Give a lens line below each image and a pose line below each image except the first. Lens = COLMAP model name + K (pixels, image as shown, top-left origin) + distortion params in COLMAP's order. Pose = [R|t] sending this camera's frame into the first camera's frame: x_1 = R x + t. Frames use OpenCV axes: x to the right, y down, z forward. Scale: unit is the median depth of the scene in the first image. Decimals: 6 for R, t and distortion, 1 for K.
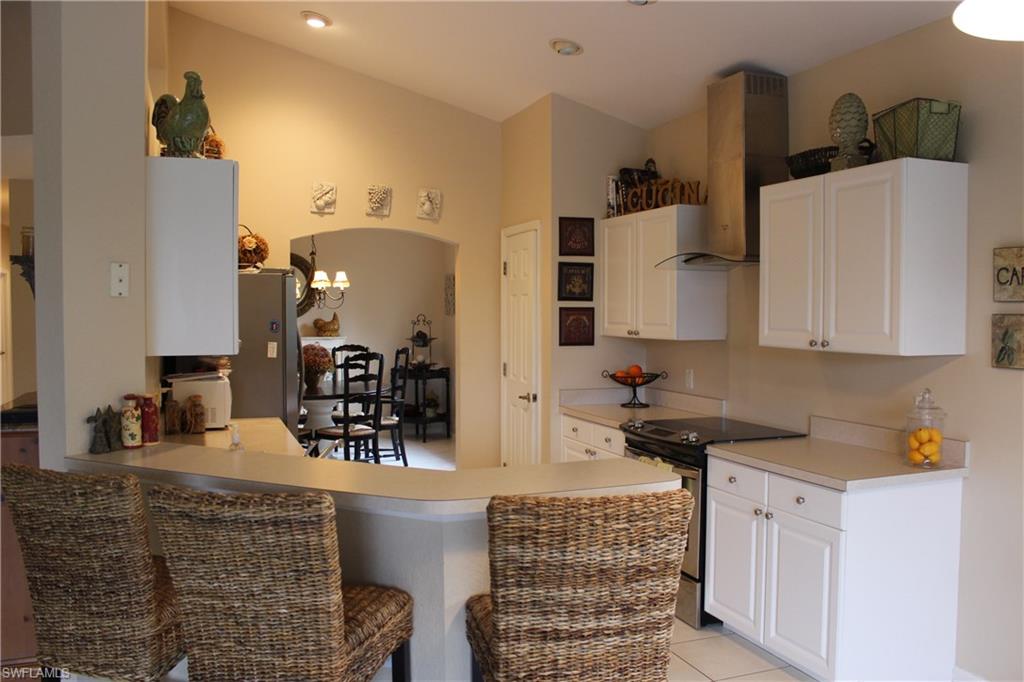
lens RADIAL K [[850.3, 0, 513.7], [0, 850.3, 346.8], [0, 0, 1]] dist [-0.161846, 0.140398]
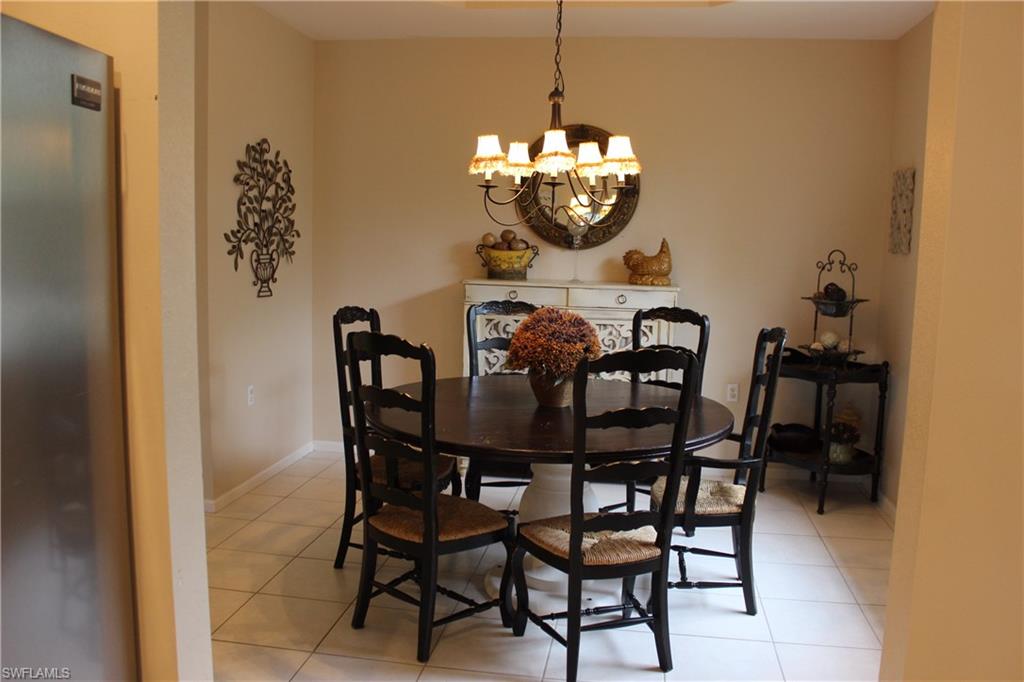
lens RADIAL K [[850.3, 0, 513.7], [0, 850.3, 346.8], [0, 0, 1]] dist [-0.161846, 0.140398]
pose [[0.871245, 0.086447, -0.483175, -0.036090], [-0.046401, 0.994466, 0.094256, -0.019455], [0.488649, -0.059700, 0.870435, 0.498397]]
